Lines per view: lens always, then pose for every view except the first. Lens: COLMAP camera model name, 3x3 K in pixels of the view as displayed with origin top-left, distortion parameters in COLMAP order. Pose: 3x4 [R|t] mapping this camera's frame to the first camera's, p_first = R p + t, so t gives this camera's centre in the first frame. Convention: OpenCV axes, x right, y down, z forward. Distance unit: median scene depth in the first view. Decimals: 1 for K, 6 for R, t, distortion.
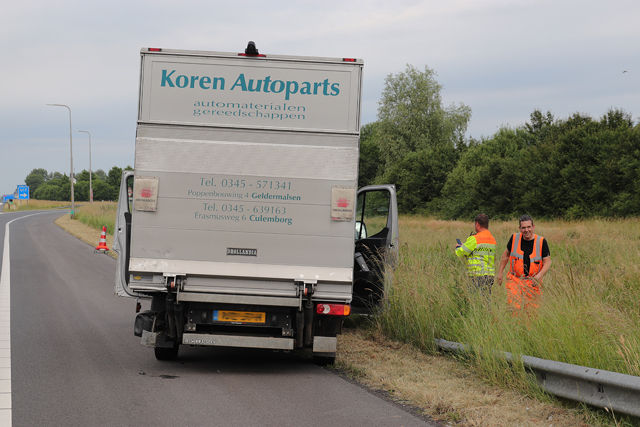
lens RADIAL K [[1558.5, 0, 320.0], [0, 1558.5, 213.5], [0, 0, 1]] dist [0.058056, 0.124939]
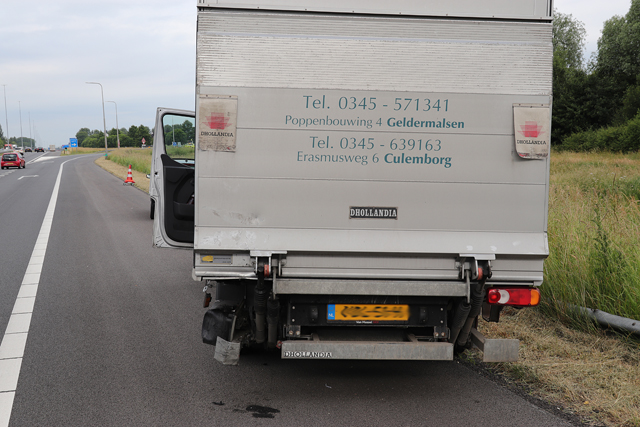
lens RADIAL K [[861.6, 0, 320.0], [0, 861.6, 213.5], [0, 0, 1]] dist [0.010045, 0.005358]
pose [[0.996166, -0.031255, 0.081711, -0.099902], [0.025270, 0.996991, 0.073287, -0.001057], [-0.083756, -0.070941, 0.993958, 0.654681]]
